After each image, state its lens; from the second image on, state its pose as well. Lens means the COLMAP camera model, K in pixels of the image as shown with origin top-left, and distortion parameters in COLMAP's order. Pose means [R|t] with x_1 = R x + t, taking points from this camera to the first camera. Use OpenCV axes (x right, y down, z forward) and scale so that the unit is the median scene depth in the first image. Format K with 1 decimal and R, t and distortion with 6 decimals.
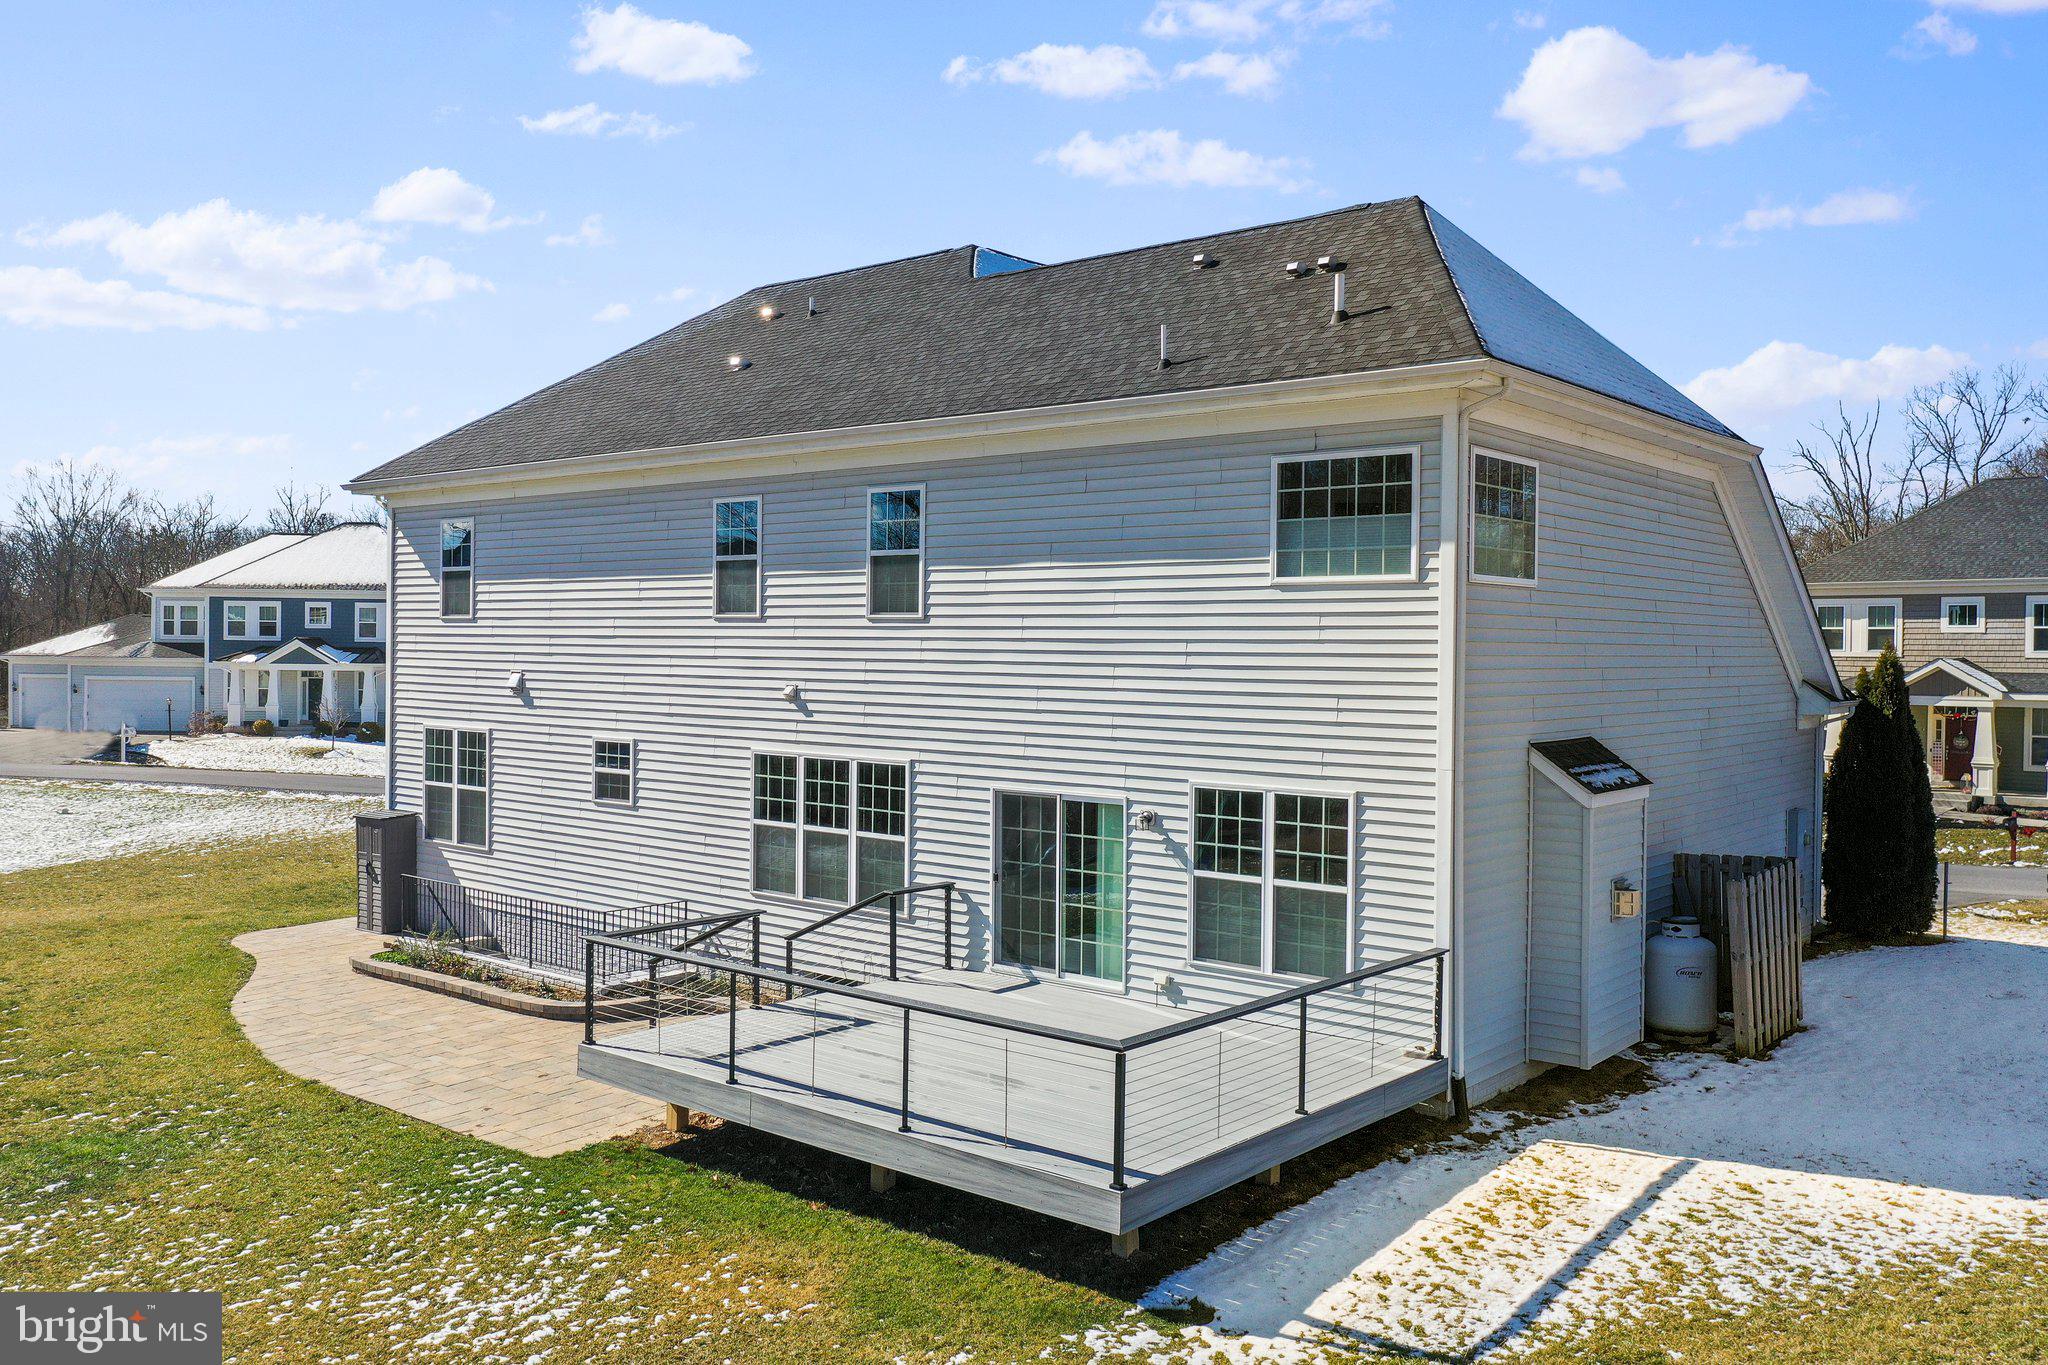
lens RADIAL K [[1627.3, 0, 1000.8], [0, 1627.3, 665.5], [0, 0, 1]] dist [-0.003959, -0.006249]
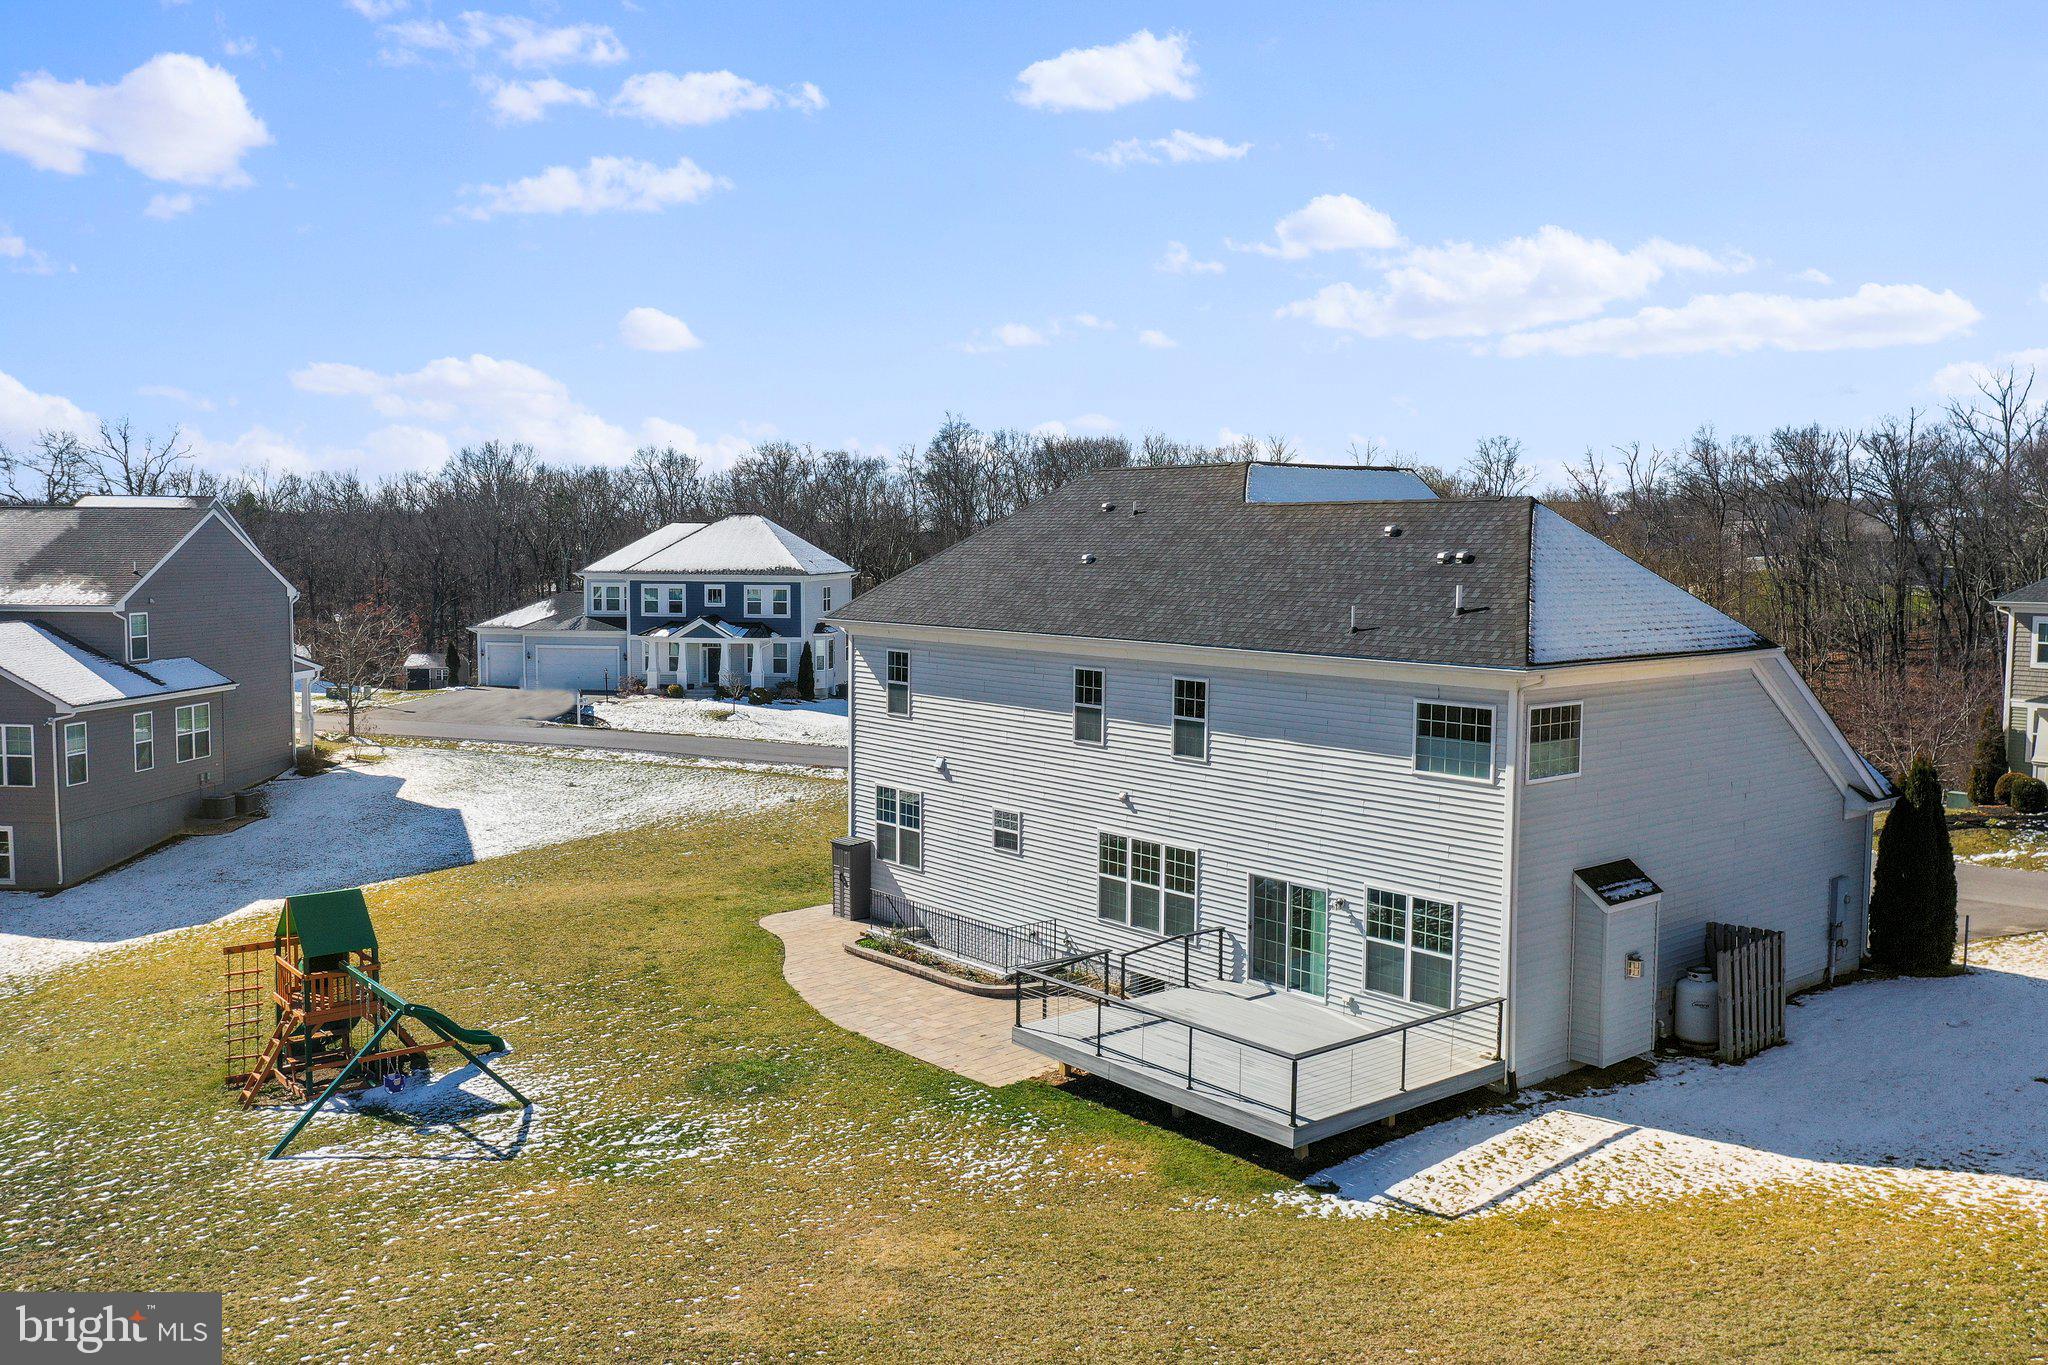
lens RADIAL K [[1619.0, 0, 1005.8], [0, 1619.0, 664.8], [0, 0, 1]] dist [-0.004774, 0.006635]
pose [[0.983074, 0.009716, -0.182949, 0.048324], [0.001312, 0.998194, 0.060062, -0.219808], [0.183202, -0.059285, 0.981286, -0.594285]]
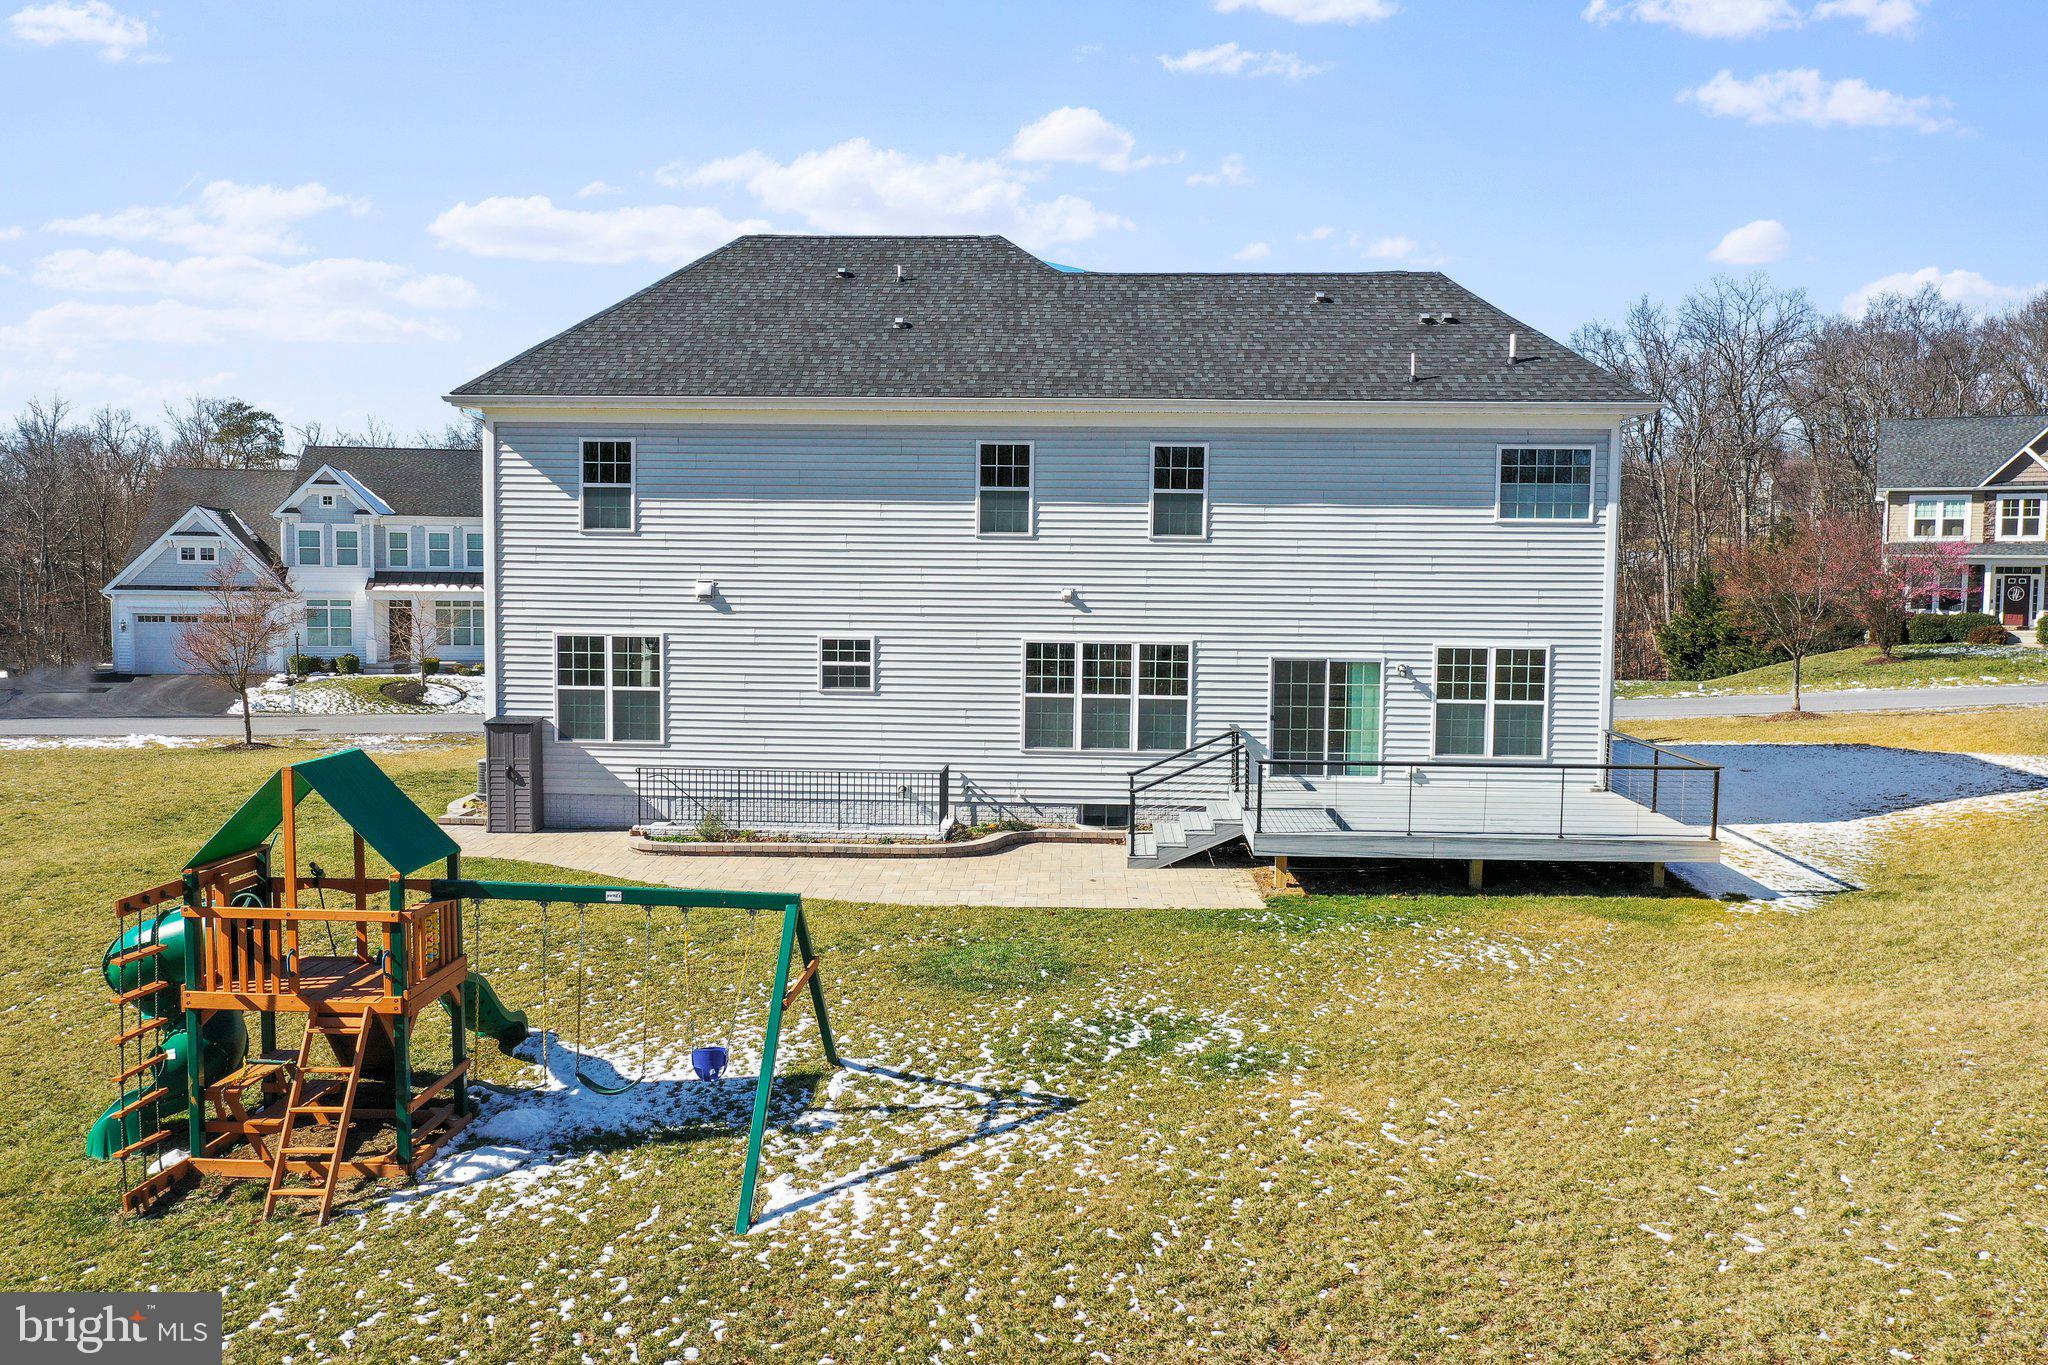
lens RADIAL K [[1619.0, 0, 1005.8], [0, 1619.0, 664.8], [0, 0, 1]] dist [-0.004774, 0.006635]
pose [[0.799939, -0.039762, 0.598762, -1.018858], [0.005003, 0.998210, 0.059605, -0.005063], [-0.600060, -0.044684, 0.798706, -0.016148]]
